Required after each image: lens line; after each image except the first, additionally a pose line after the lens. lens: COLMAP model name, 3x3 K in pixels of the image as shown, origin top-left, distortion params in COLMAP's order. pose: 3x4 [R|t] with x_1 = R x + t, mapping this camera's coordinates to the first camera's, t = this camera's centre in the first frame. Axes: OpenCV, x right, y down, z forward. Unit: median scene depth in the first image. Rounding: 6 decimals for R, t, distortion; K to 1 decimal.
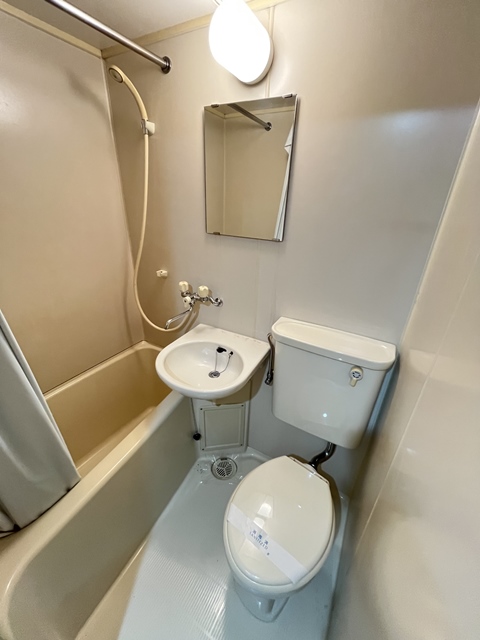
lens RADIAL K [[259.5, 0, 240.0], [0, 259.5, 315.2], [0, 0, 1]] dist [0.001488, 0.000025]
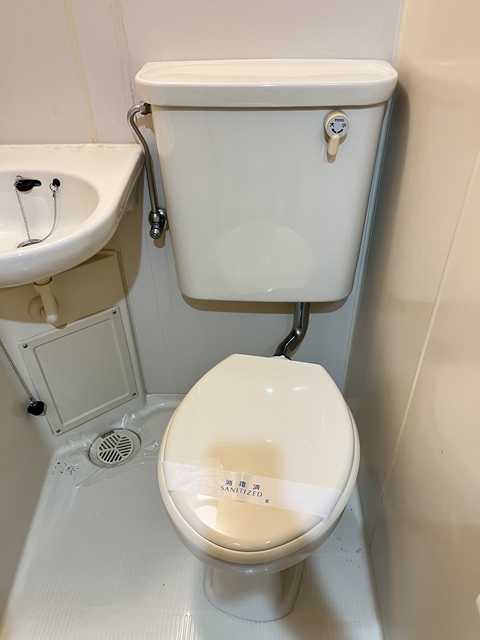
lens RADIAL K [[492.8, 0, 238.6], [0, 492.8, 316.3], [0, 0, 1]] dist [0.033548, 0.002108]
pose [[0.892492, -0.313434, 0.324372, -0.092290], [0.230662, 0.935129, 0.268940, 0.190962], [-0.387624, -0.165206, 0.906893, 0.123015]]
